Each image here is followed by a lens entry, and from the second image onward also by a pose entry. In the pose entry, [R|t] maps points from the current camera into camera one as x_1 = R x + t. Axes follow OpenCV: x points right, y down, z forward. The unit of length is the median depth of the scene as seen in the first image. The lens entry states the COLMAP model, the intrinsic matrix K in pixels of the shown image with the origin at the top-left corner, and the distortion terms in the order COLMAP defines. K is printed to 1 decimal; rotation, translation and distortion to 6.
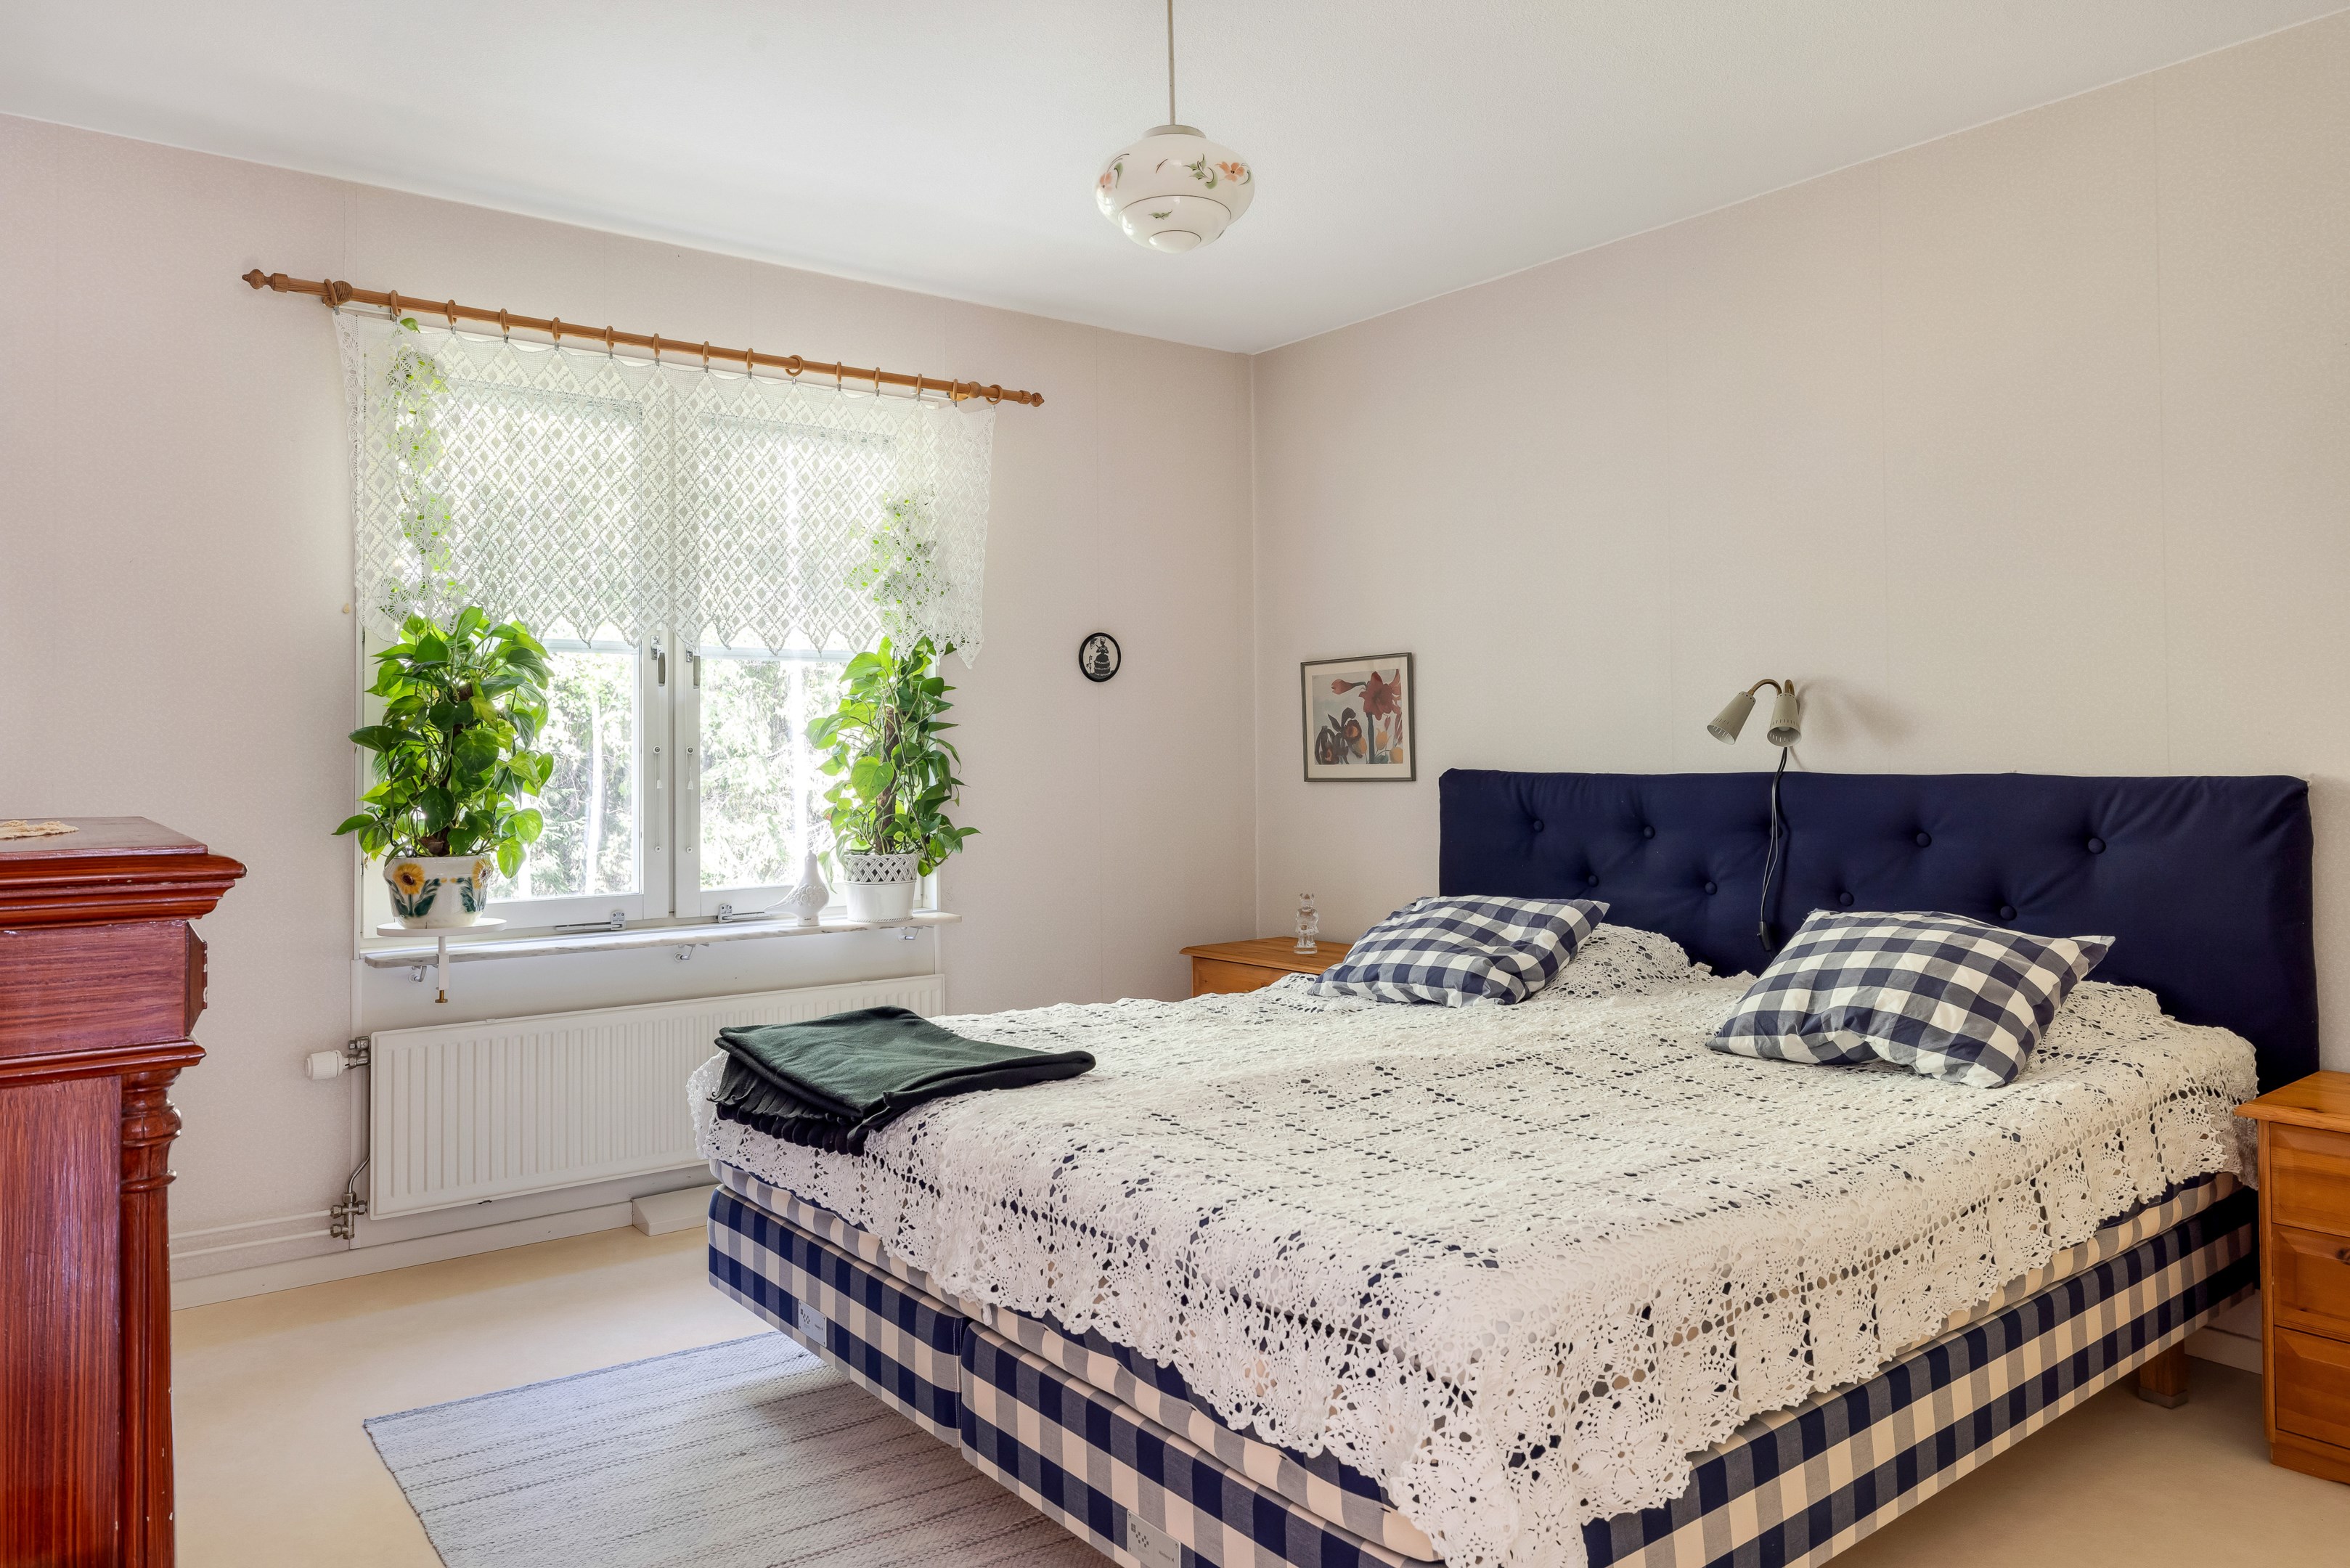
lens RADIAL K [[1557.3, 0, 1210.4], [0, 1557.3, 723.8], [0, 0, 1]] dist [-0.009990, 0.000171]
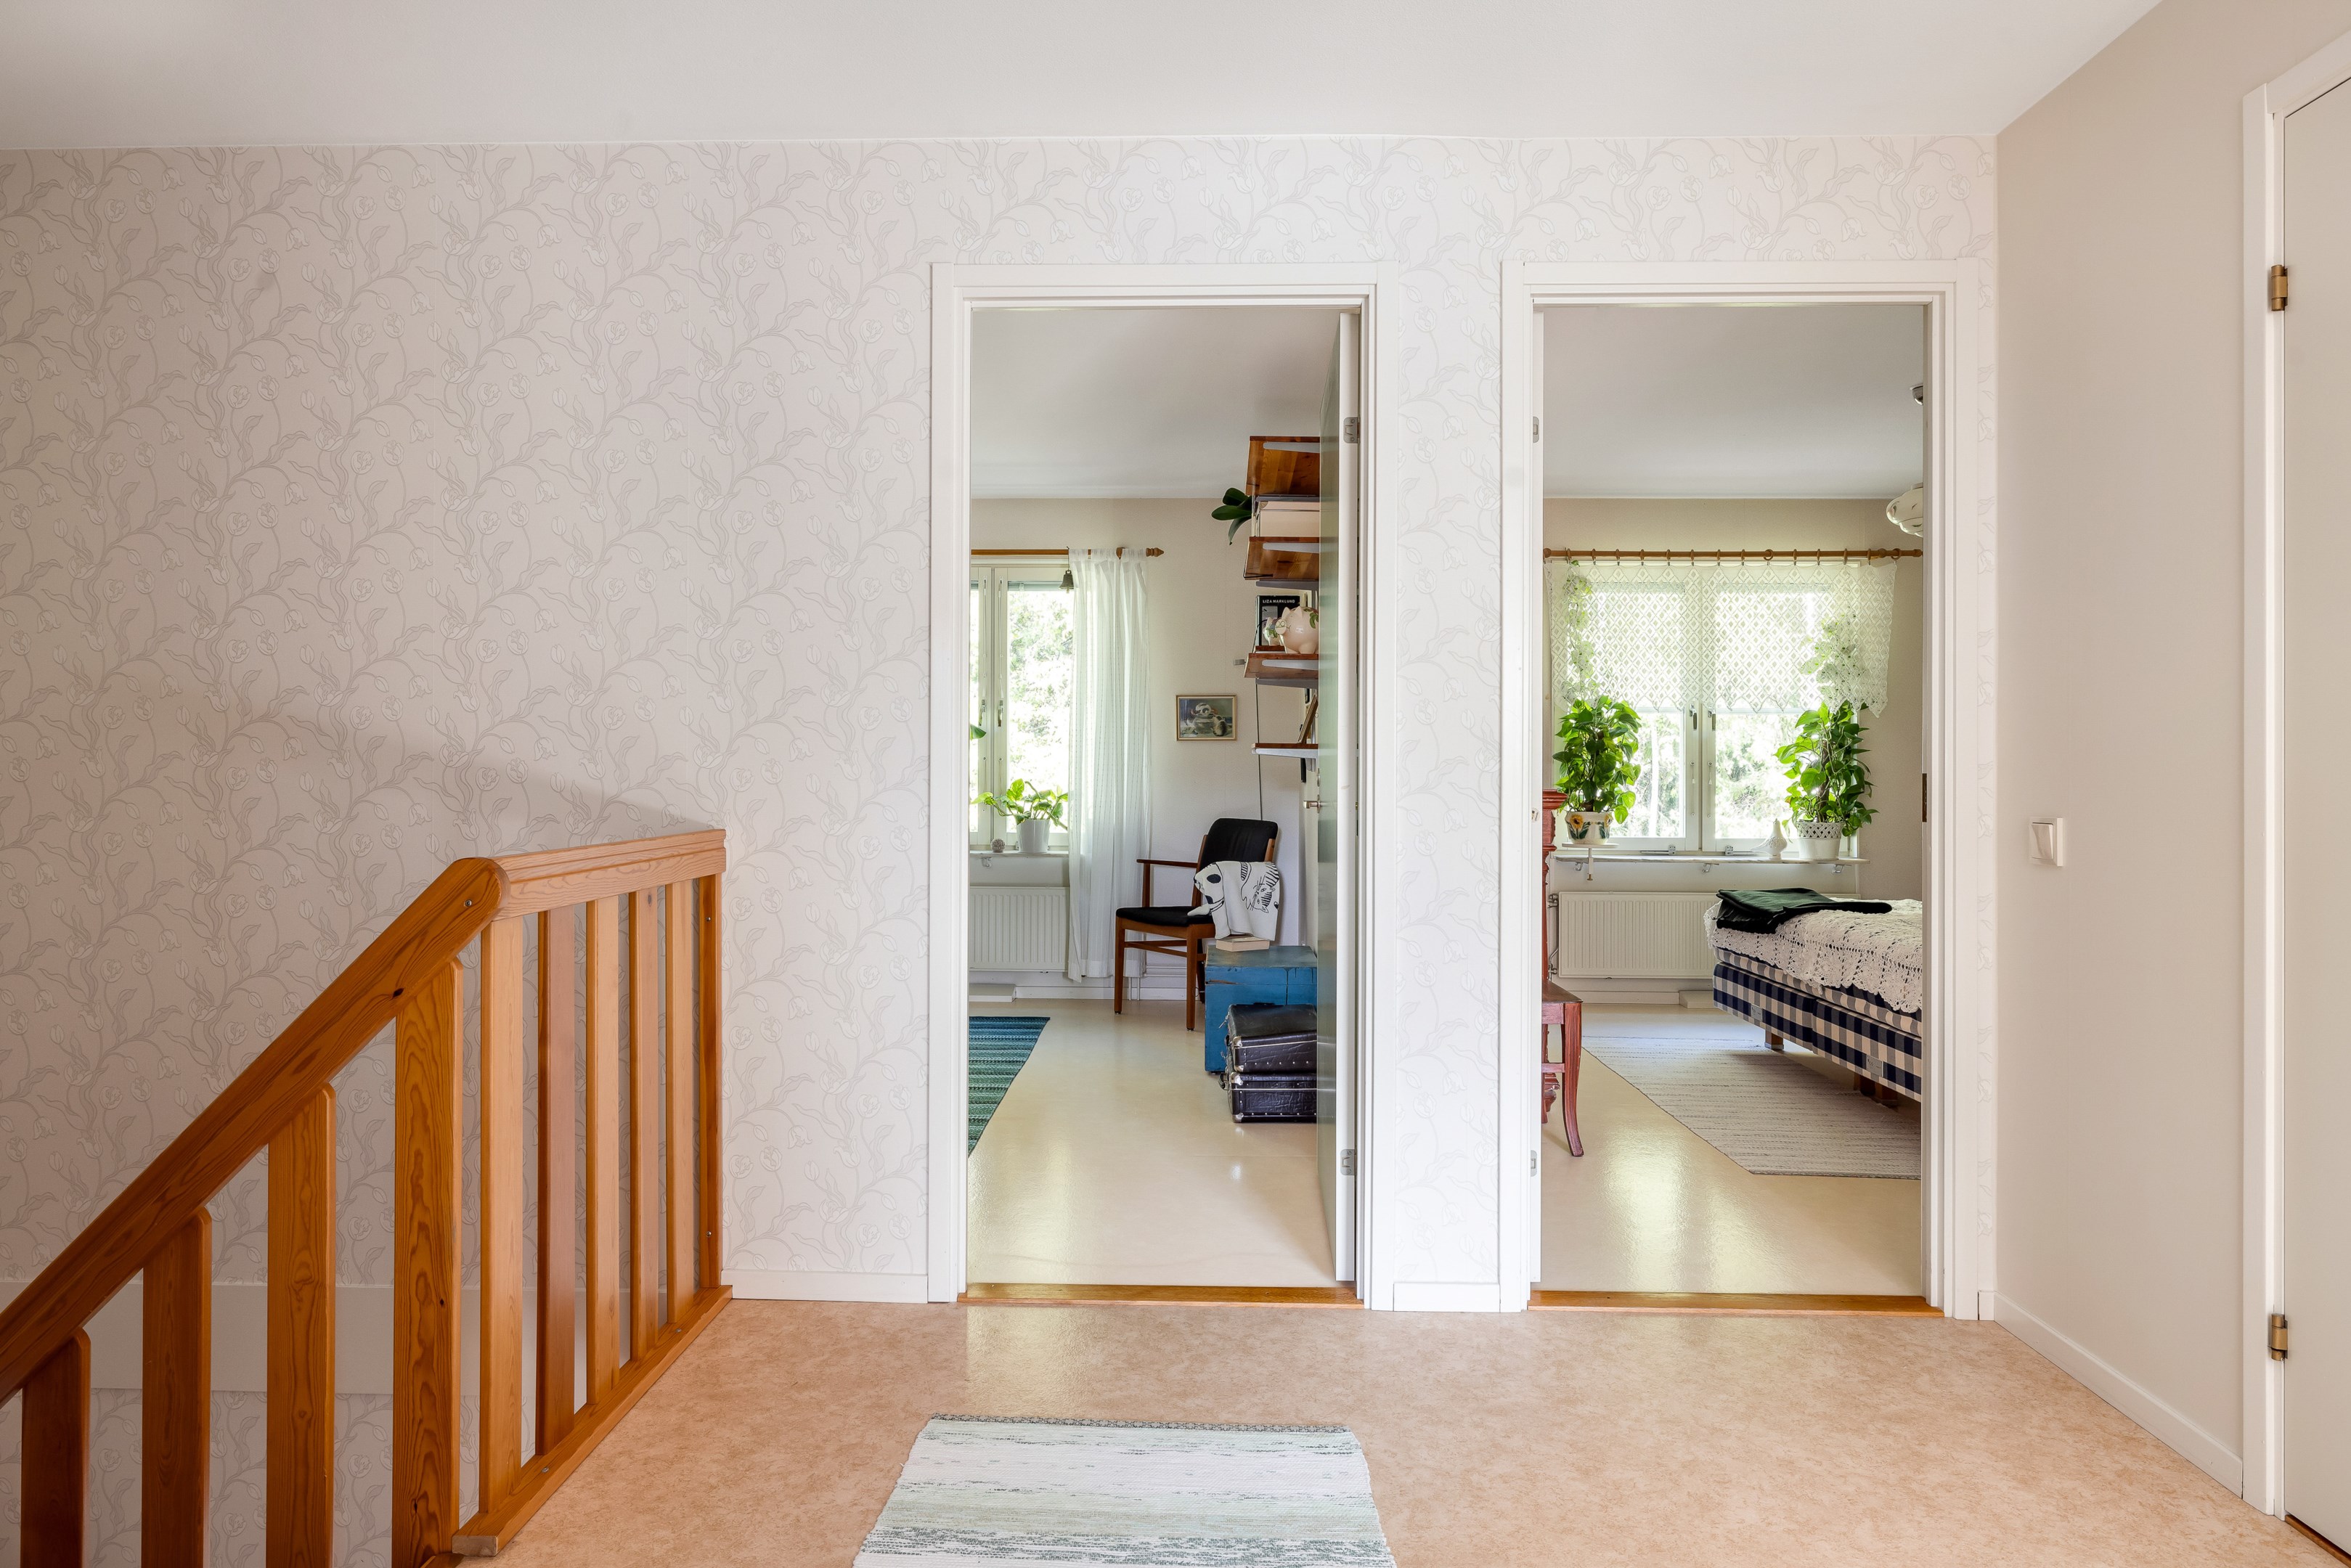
lens RADIAL K [[1344.9, 0, 1169.5], [0, 1344.9, 761.8], [0, 0, 1]] dist [0.004422, 0.000772]
pose [[0.752732, 0.008418, -0.658274, 0.283780], [0.003013, 0.999864, 0.016231, -0.015804], [0.658320, -0.014201, 0.752604, -0.760717]]
